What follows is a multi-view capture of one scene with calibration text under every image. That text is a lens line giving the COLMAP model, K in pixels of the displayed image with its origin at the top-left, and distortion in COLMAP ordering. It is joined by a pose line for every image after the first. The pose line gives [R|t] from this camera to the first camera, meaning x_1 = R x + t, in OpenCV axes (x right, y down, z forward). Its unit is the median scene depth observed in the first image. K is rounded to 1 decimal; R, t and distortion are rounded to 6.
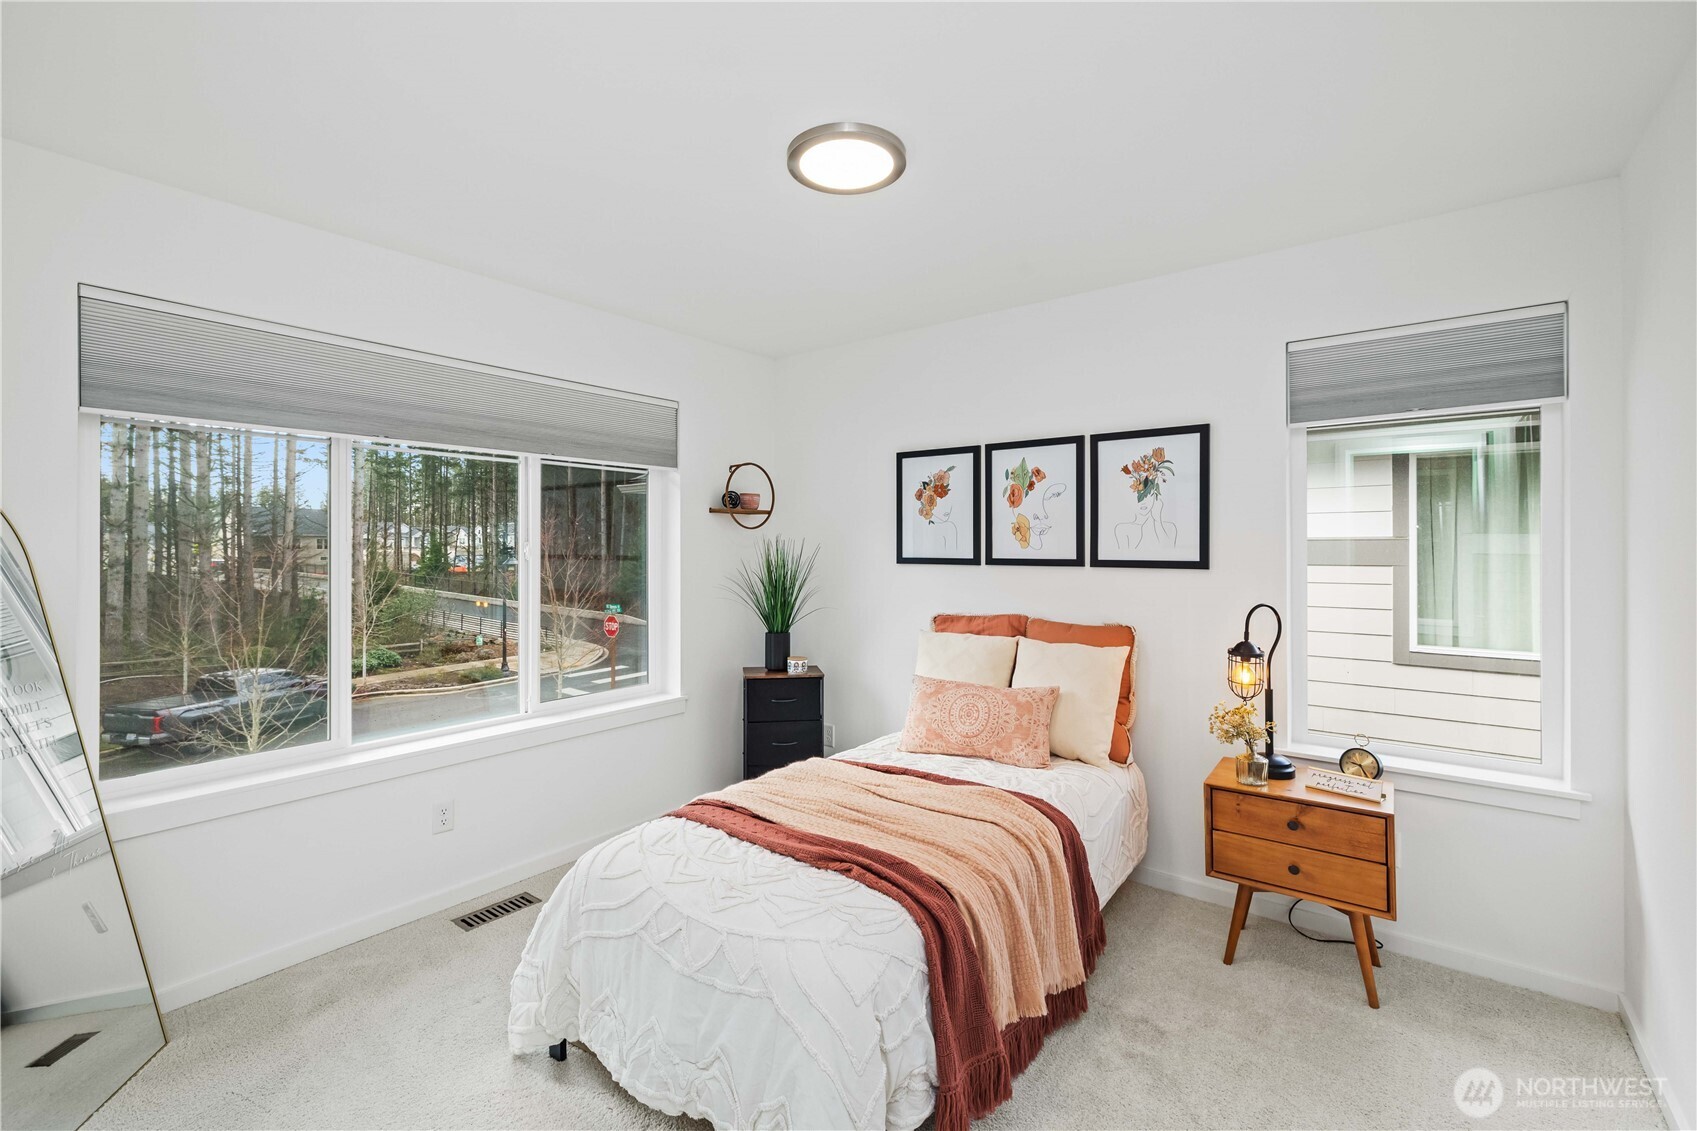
lens RADIAL K [[715.7, 0, 846.5], [0, 715.7, 552.1], [0, 0, 1]] dist [0.001325, -0.000480]
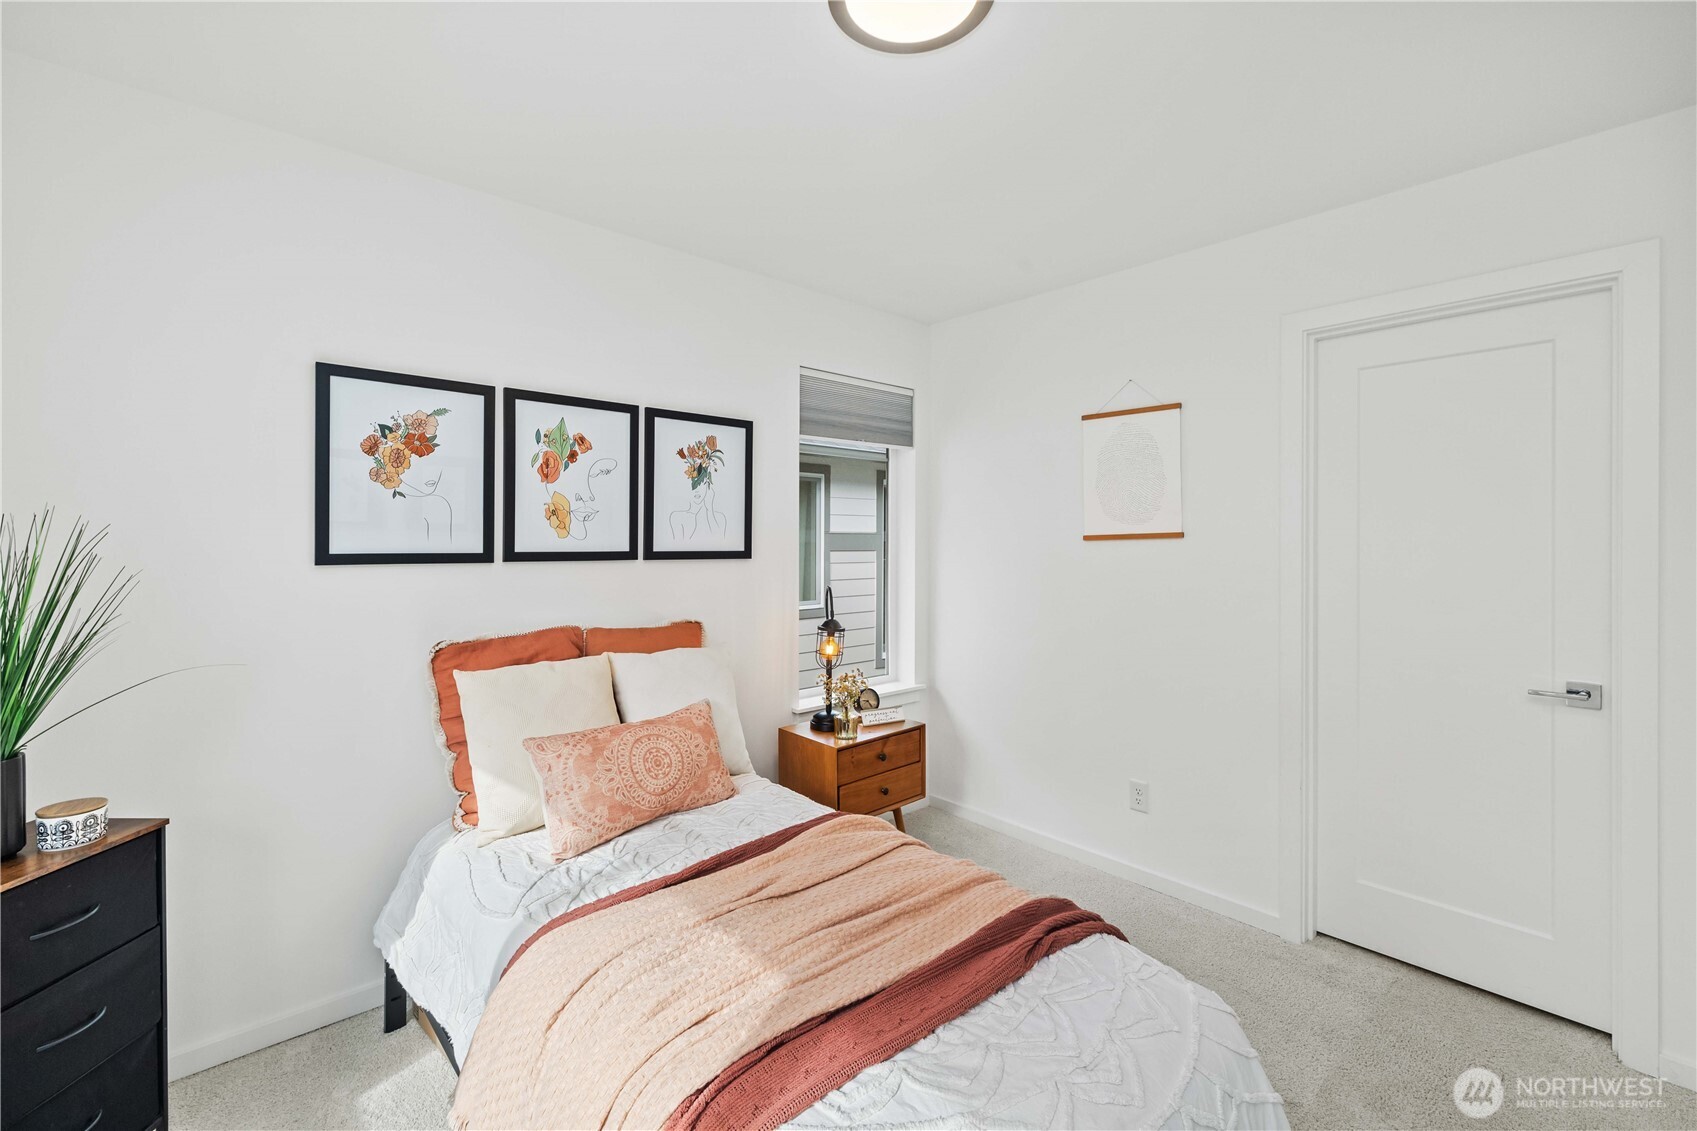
lens RADIAL K [[715.7, 0, 829.3], [0, 715.7, 543.5], [0, 0, 1]] dist [0.001325, -0.000480]
pose [[0.204771, -0.003966, 0.978802, -0.458176], [0.003307, 0.999989, 0.003360, -0.001236], [-0.978804, 0.002548, 0.204782, 0.602150]]
